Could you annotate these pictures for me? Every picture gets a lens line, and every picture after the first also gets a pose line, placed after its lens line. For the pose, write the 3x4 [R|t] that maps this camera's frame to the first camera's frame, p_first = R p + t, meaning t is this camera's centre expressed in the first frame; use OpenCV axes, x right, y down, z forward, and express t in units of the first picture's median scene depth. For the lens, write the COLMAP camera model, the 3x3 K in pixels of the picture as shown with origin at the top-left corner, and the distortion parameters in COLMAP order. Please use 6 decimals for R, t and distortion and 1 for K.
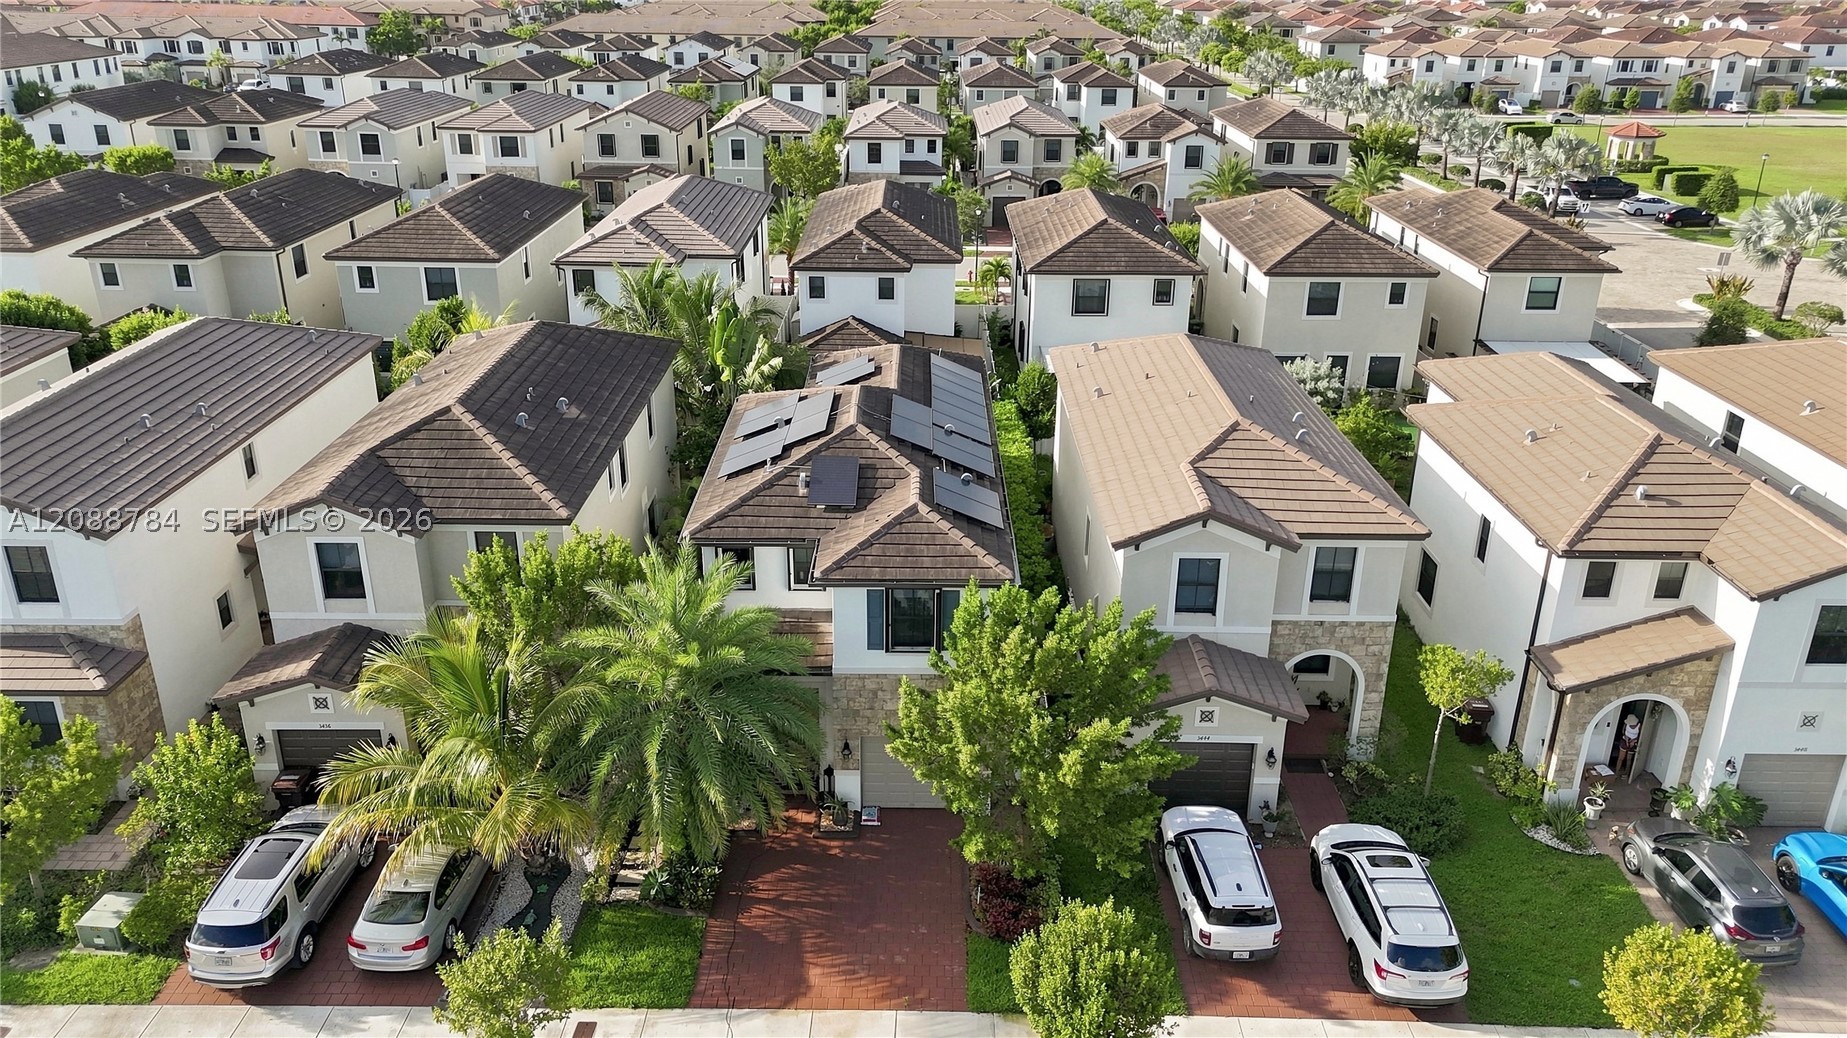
lens RADIAL K [[1338.6, 0, 917.7], [0, 1338.6, 518.6], [0, 0, 1]] dist [0.040062, -0.023768]
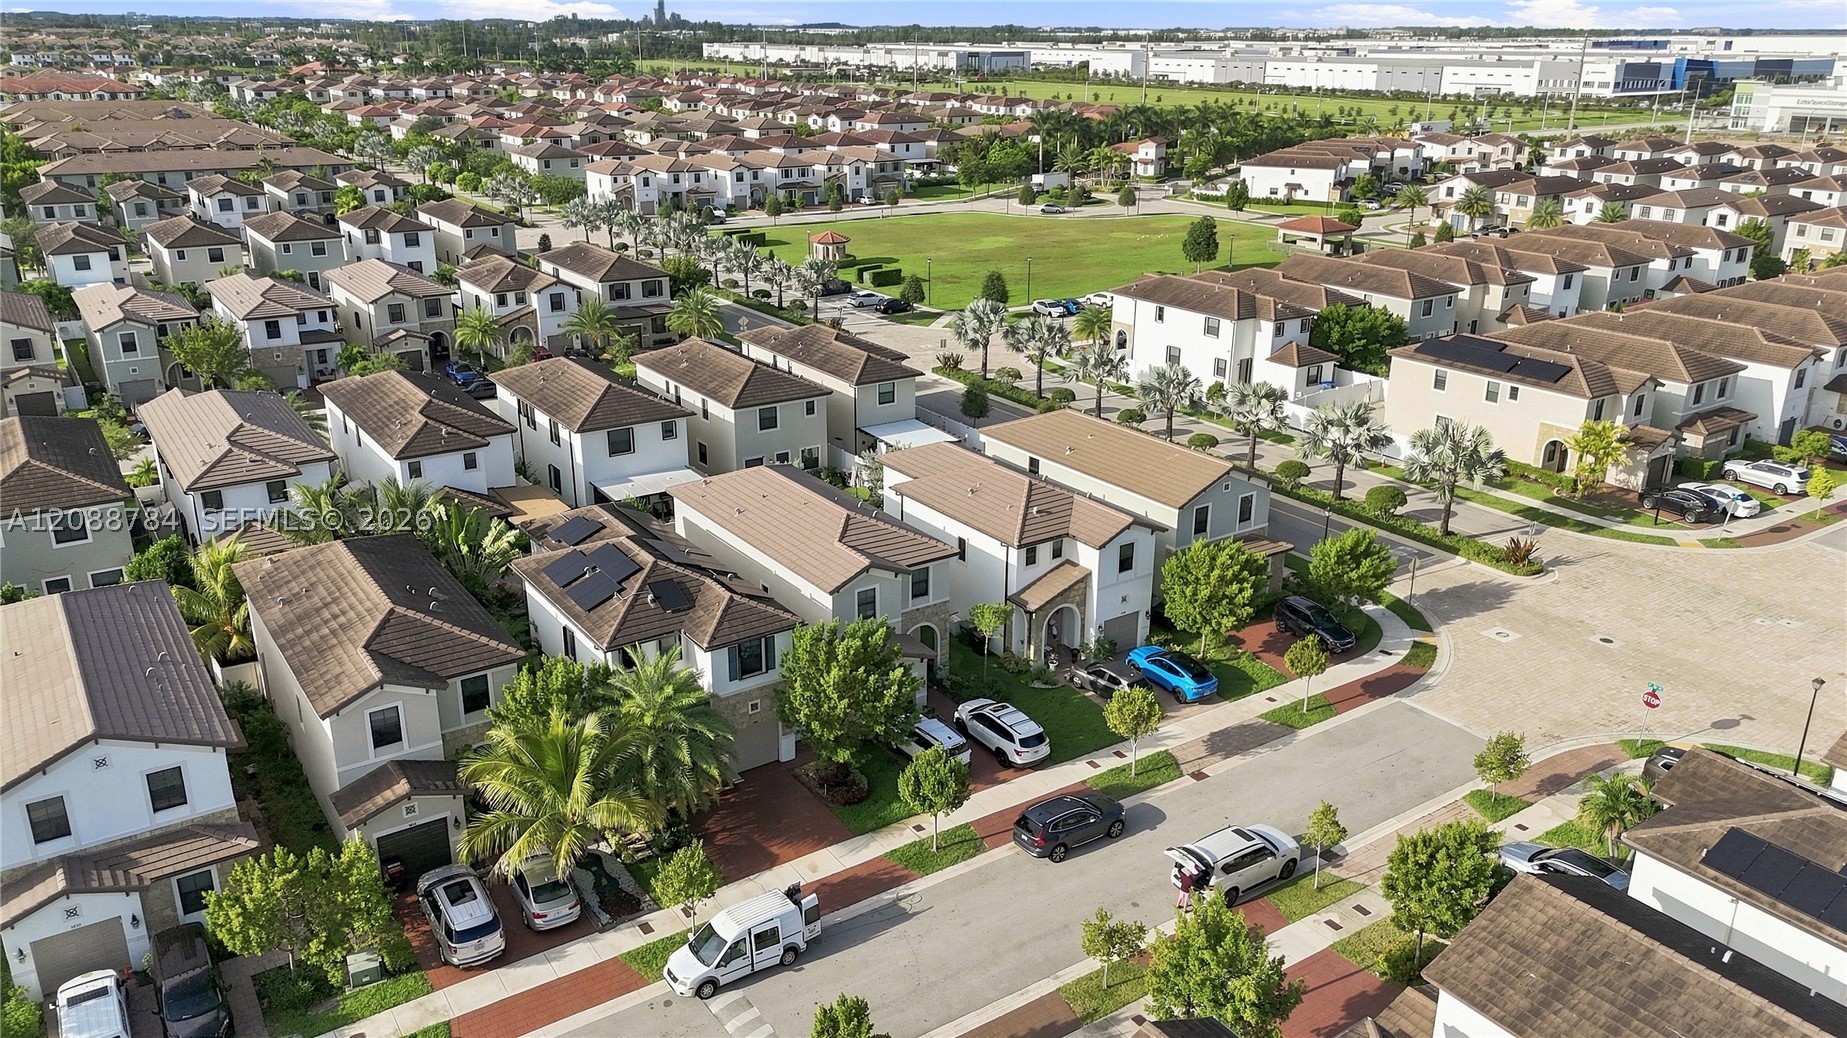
lens RADIAL K [[1338.6, 0, 924.9], [0, 1338.6, 511.5], [0, 0, 1]] dist [0.040062, -0.023768]
pose [[0.820079, -0.194301, 0.538254, -0.710695], [0.220690, 0.975216, 0.015795, -0.088781], [-0.527983, 0.105834, 0.842635, -0.634861]]
